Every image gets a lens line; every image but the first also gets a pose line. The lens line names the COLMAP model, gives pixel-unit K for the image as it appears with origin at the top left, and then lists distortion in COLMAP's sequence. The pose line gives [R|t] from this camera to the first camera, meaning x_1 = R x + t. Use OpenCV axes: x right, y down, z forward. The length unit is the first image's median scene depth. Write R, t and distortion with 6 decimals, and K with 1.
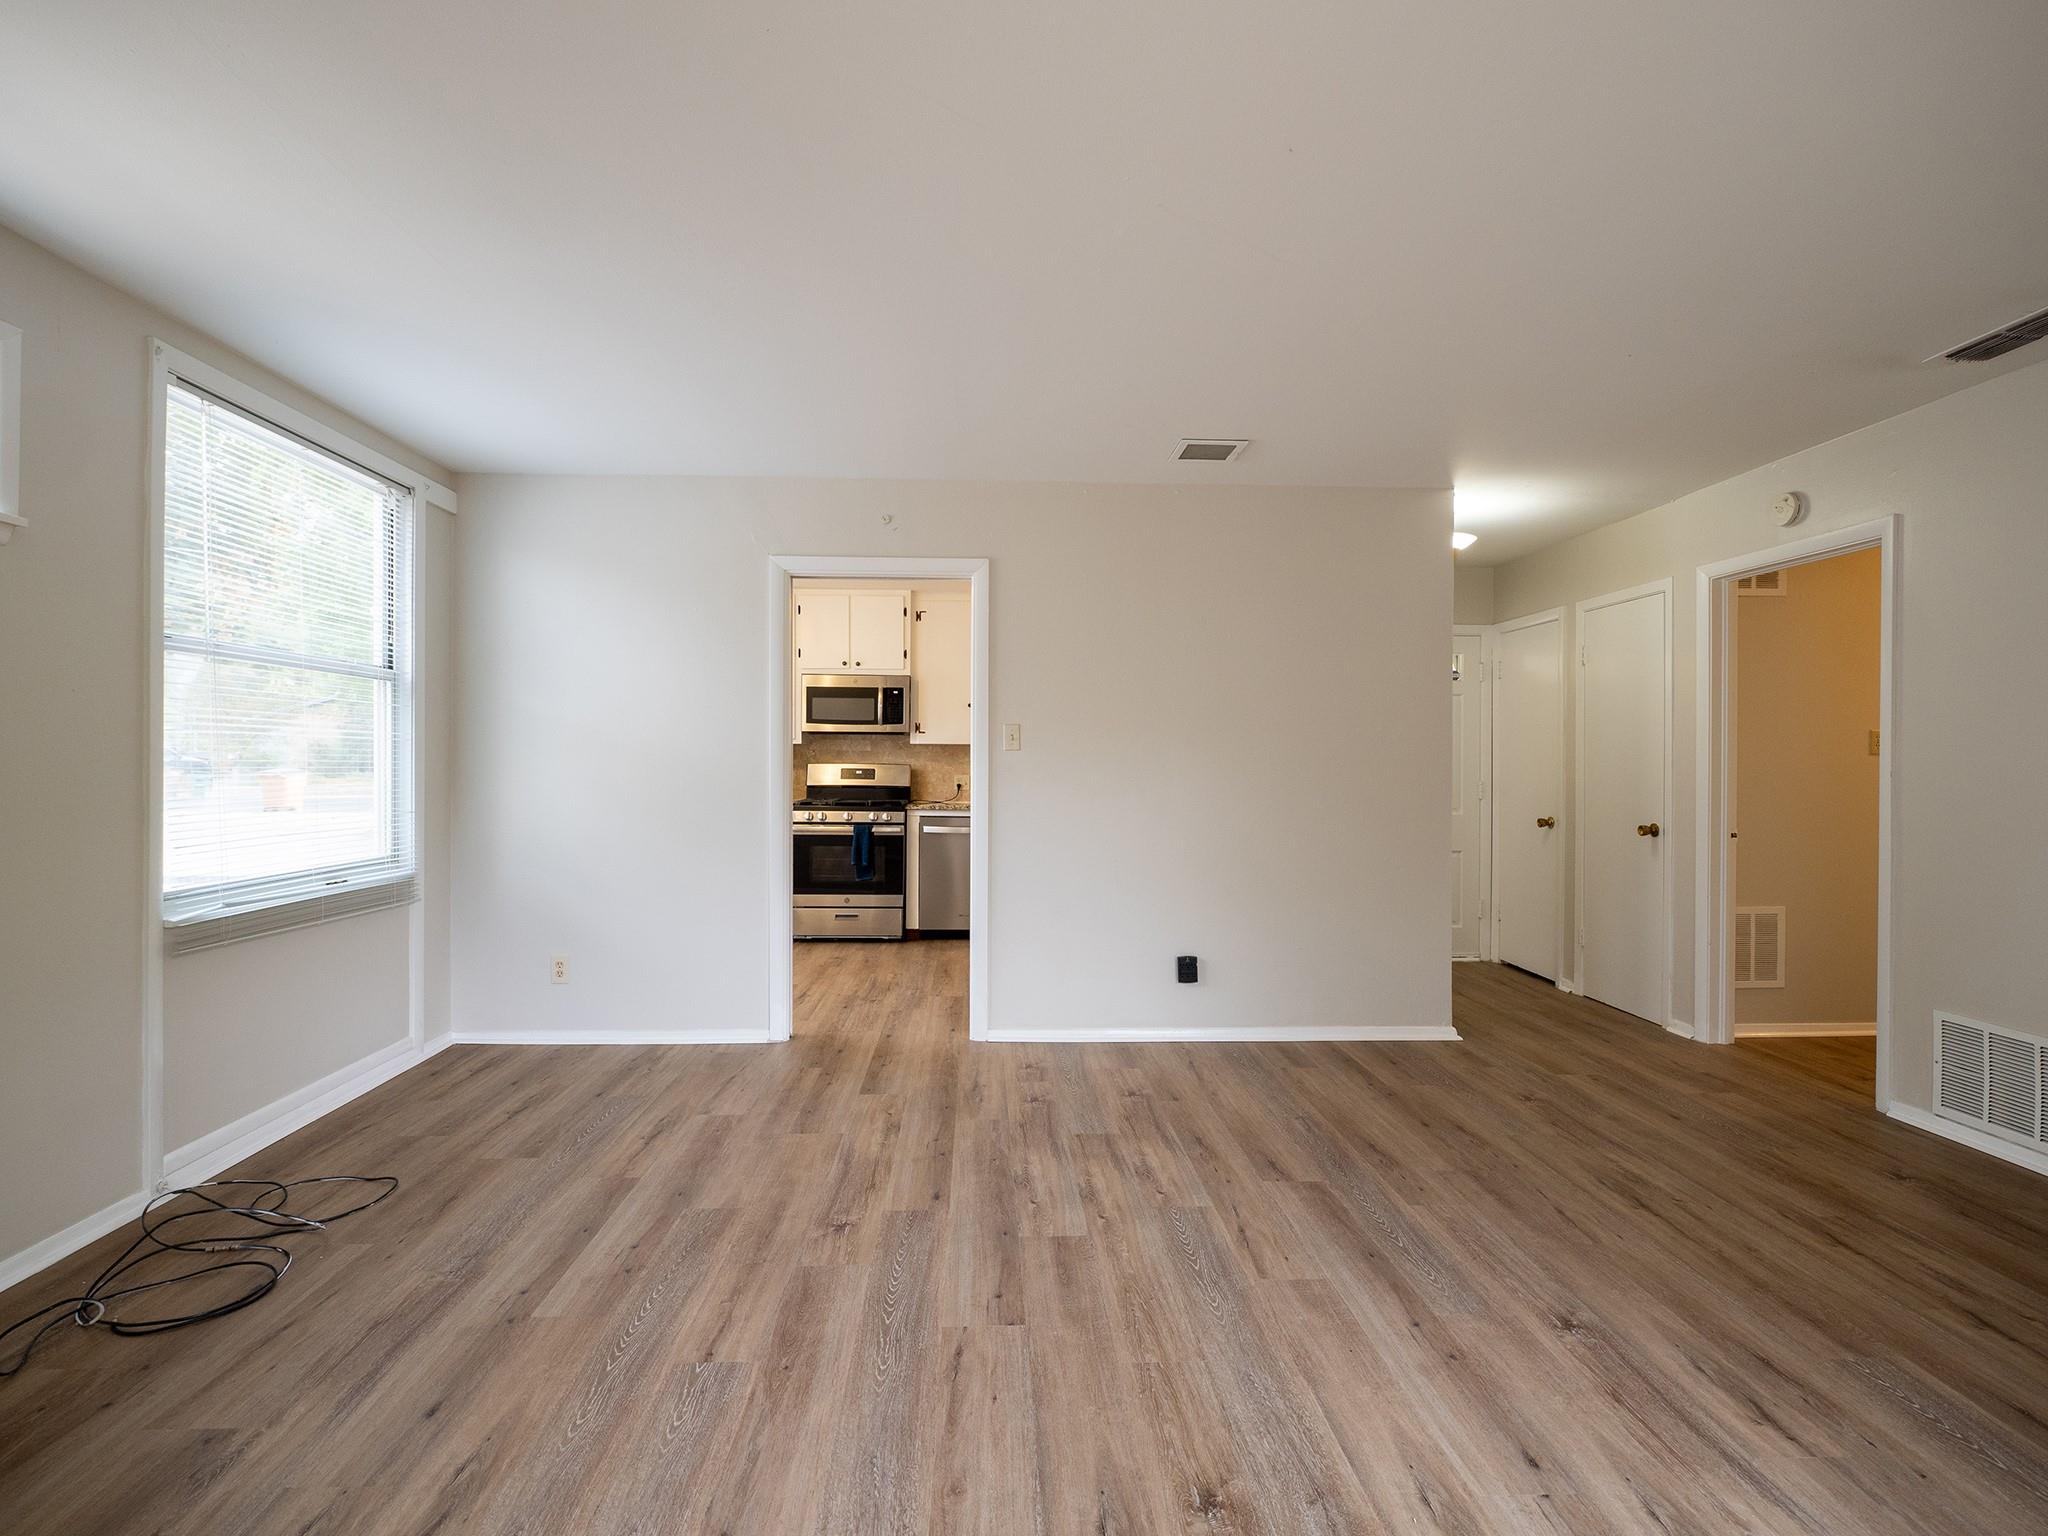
lens RADIAL K [[973.4, 0, 1015.7], [0, 973.4, 766.3], [0, 0, 1]] dist [-0.008893, -0.000835]
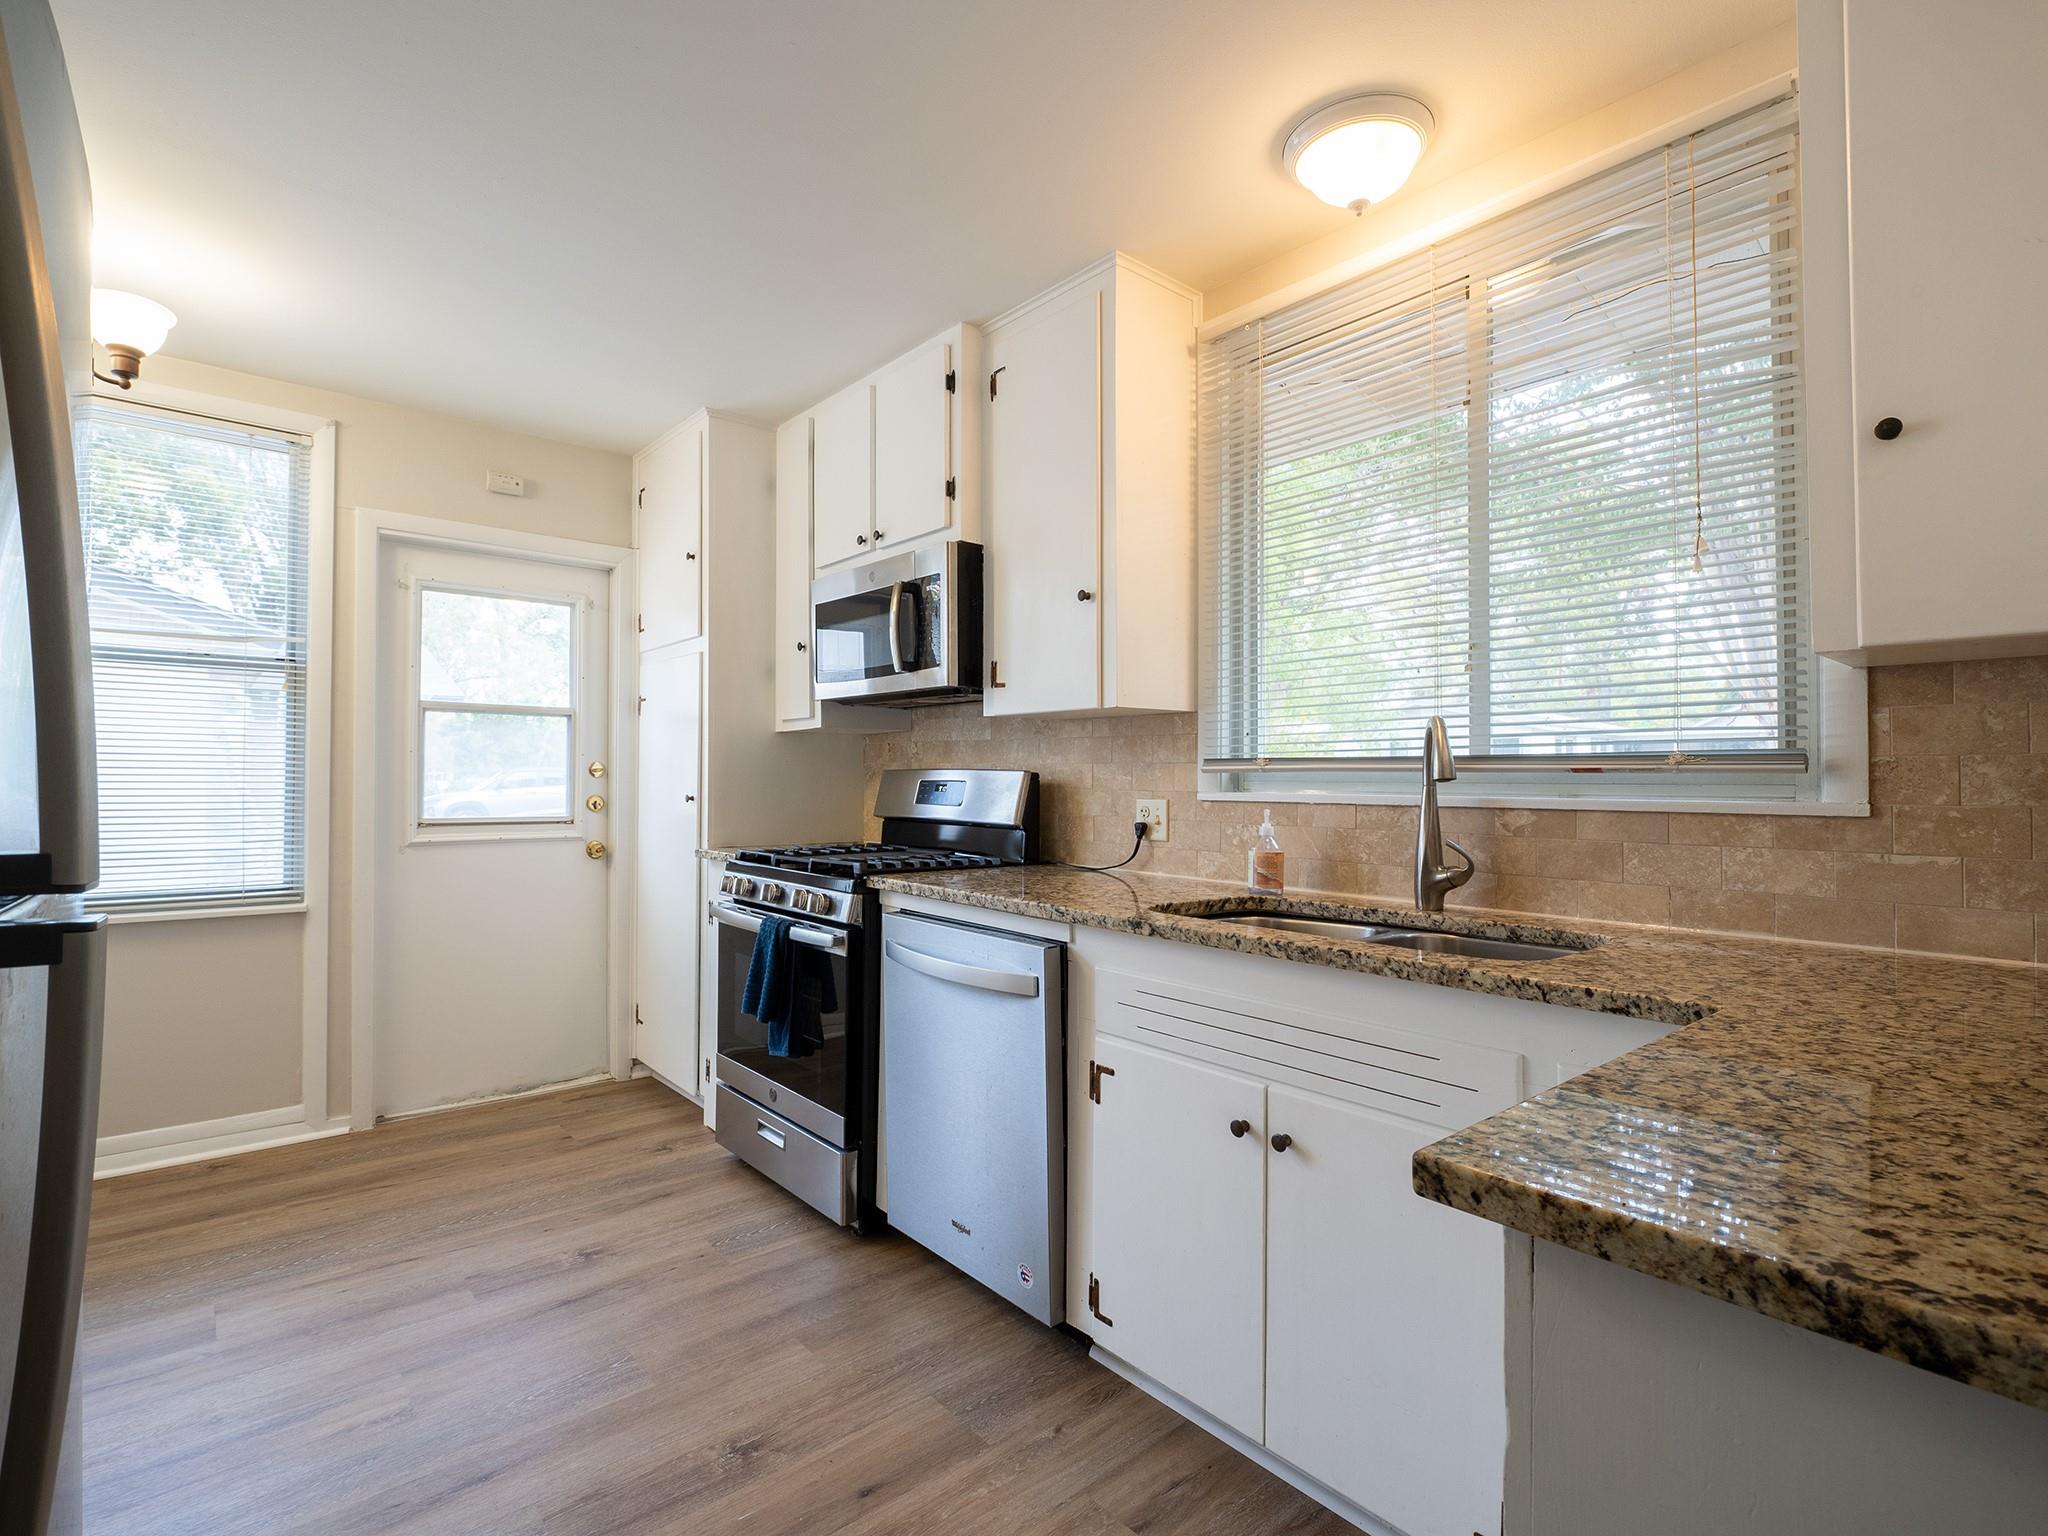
lens RADIAL K [[973.4, 0, 1011.6], [0, 973.4, 764.2], [0, 0, 1]] dist [-0.008893, -0.000835]
pose [[0.619689, -0.013928, -0.784724, 0.264329], [-0.003495, 0.999784, -0.020505, 0.004883], [0.784839, 0.015450, 0.619507, 0.987772]]
